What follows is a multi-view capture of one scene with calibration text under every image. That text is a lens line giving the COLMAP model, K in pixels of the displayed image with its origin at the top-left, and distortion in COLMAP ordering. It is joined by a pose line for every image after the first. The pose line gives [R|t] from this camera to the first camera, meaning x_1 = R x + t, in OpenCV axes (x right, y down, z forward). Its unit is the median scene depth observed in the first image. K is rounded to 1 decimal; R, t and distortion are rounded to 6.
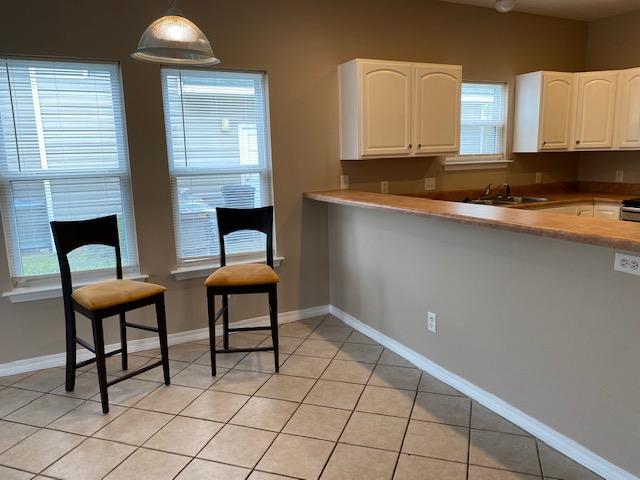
lens RADIAL K [[503.1, 0, 321.5], [0, 503.1, 237.0], [0, 0, 1]] dist [0.067989, -0.049113]
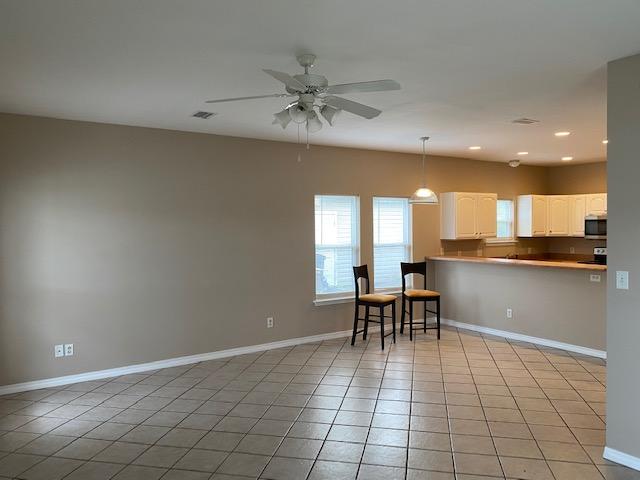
lens RADIAL K [[503.1, 0, 347.9], [0, 503.1, 248.8], [0, 0, 1]] dist [0.067989, -0.049113]
pose [[0.987496, 0.000864, 0.157639, -0.580599], [0.021307, 0.990078, -0.138896, 0.131366], [-0.156194, 0.140518, 0.977680, -0.762491]]
